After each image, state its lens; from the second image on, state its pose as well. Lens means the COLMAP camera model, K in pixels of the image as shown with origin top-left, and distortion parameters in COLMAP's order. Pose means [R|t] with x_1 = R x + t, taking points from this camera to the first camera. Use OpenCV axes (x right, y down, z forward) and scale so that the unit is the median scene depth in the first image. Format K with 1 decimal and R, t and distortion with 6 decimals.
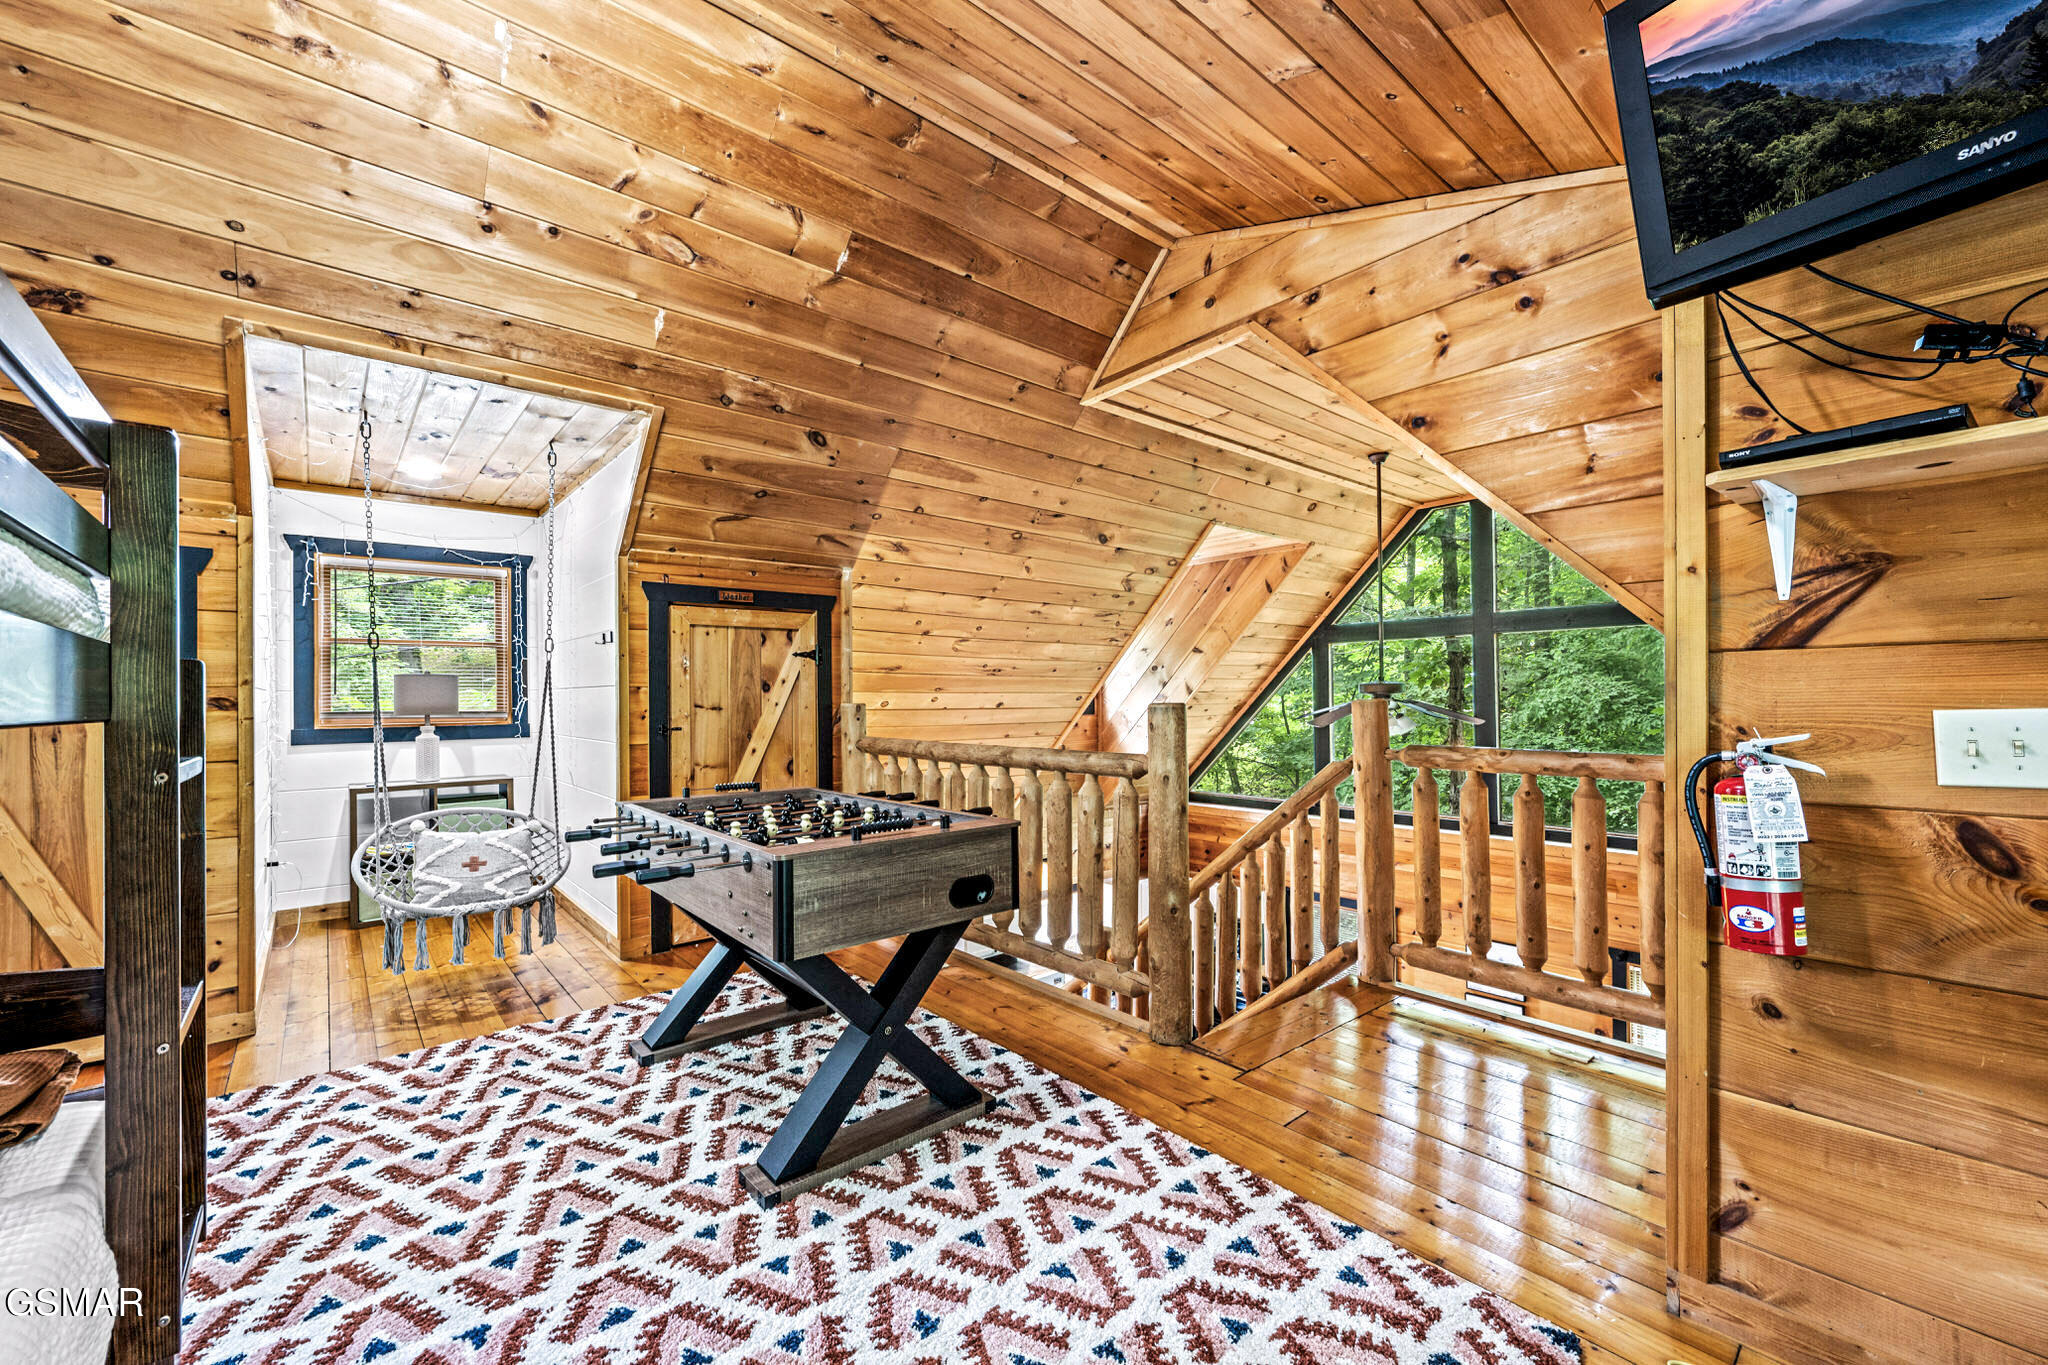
lens RADIAL K [[805.8, 0, 1021.0], [0, 805.8, 693.5], [0, 0, 1]] dist [-0.000972, -0.000006]
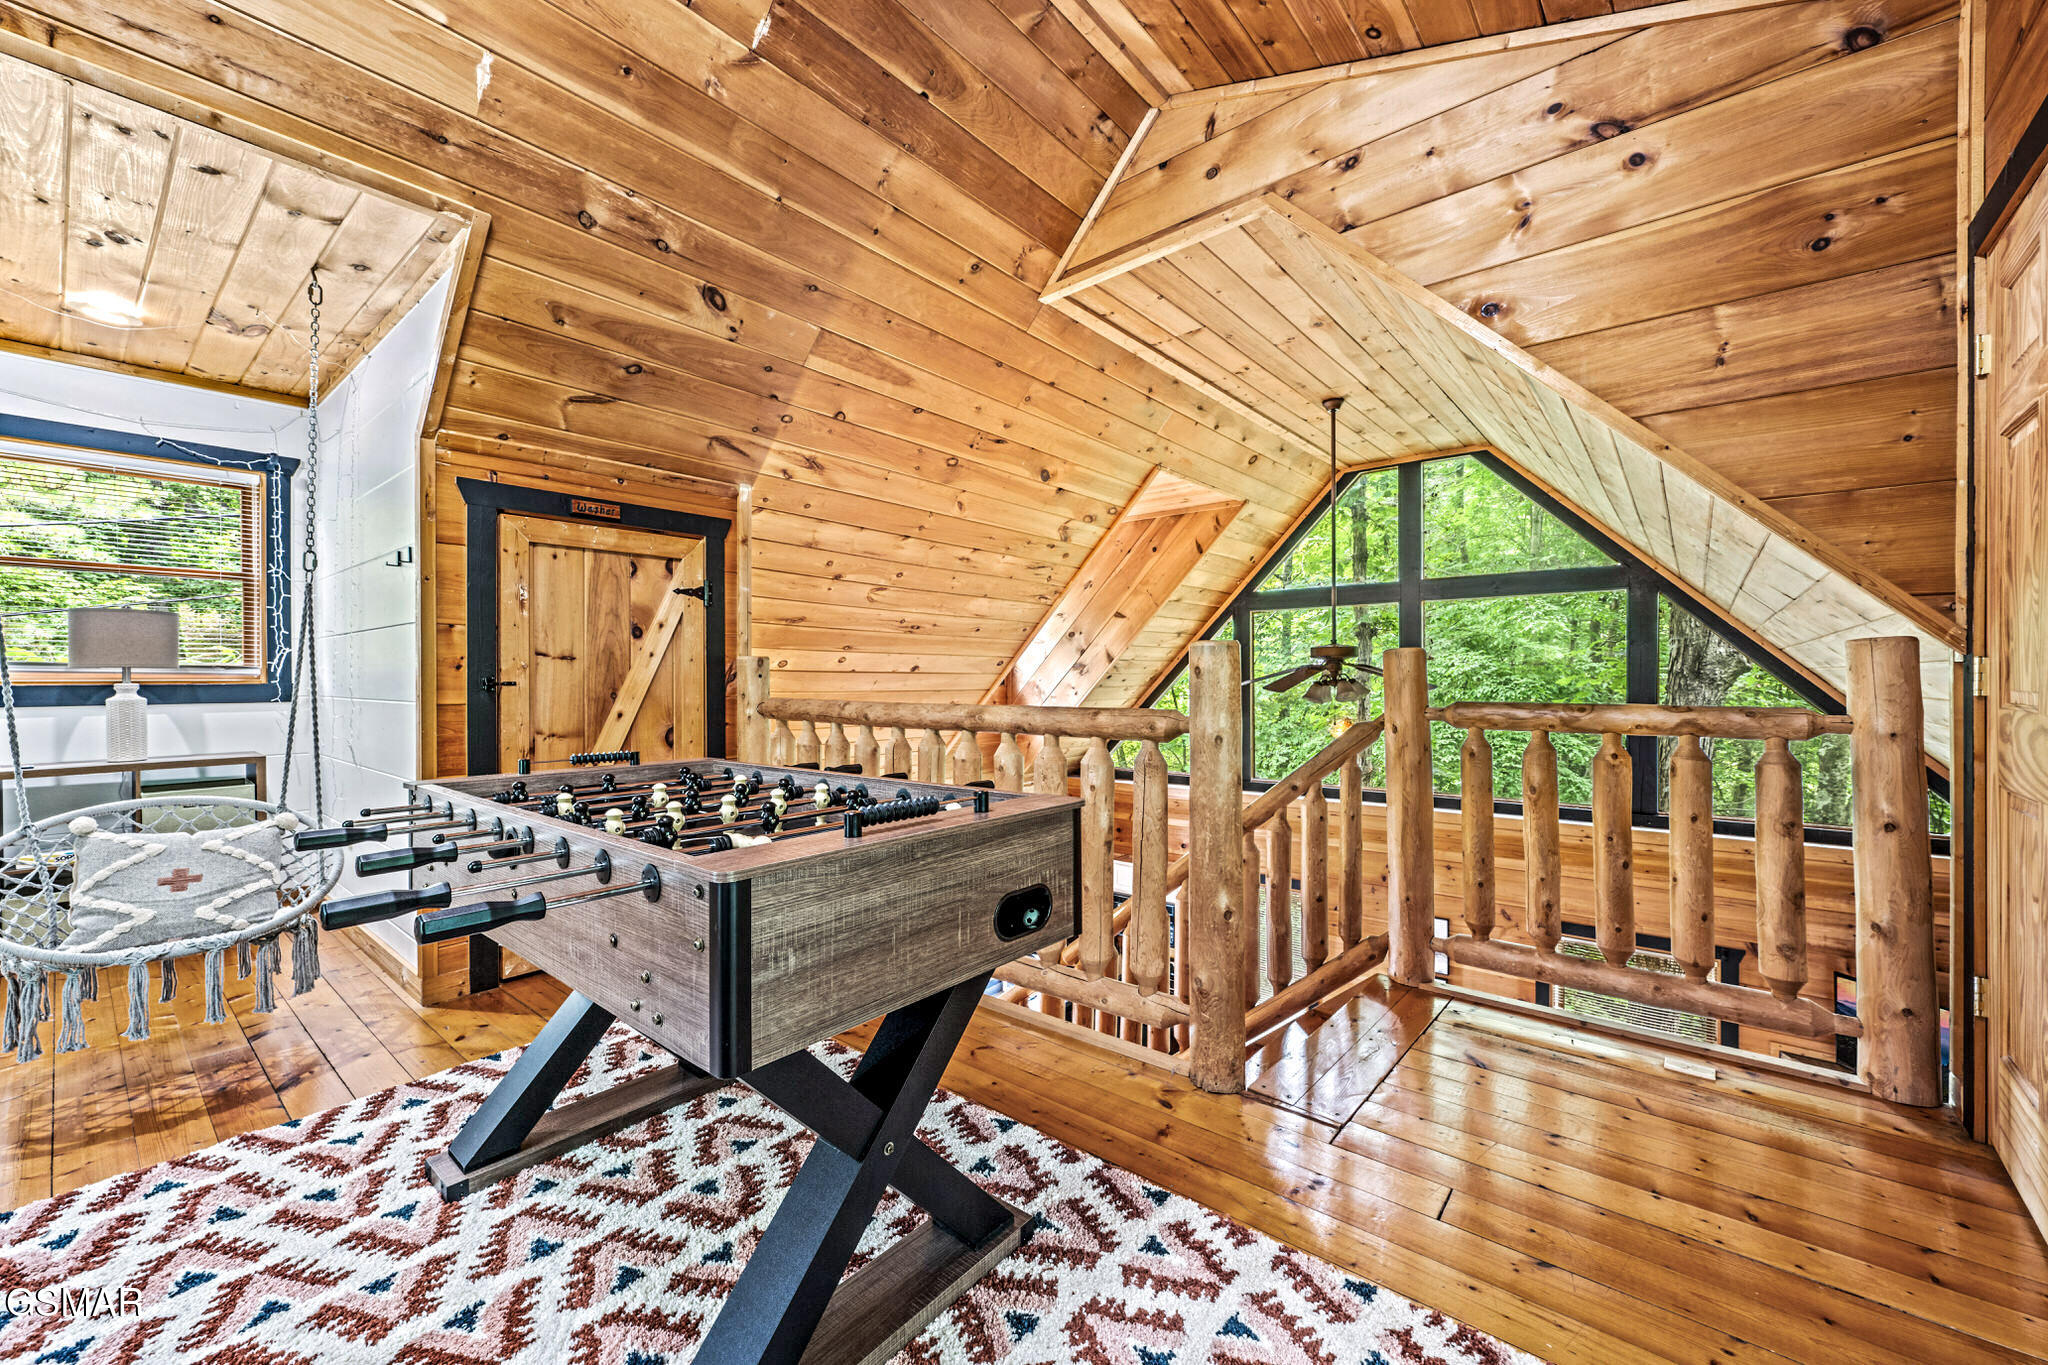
lens RADIAL K [[805.8, 0, 1025.0], [0, 805.8, 678.4], [0, 0, 1]] dist [-0.000972, -0.000006]
pose [[0.986240, 0.006110, 0.165207, -0.097483], [-0.007063, 0.999962, 0.005179, 0.035866], [-0.165169, -0.006275, 0.986245, 0.227716]]
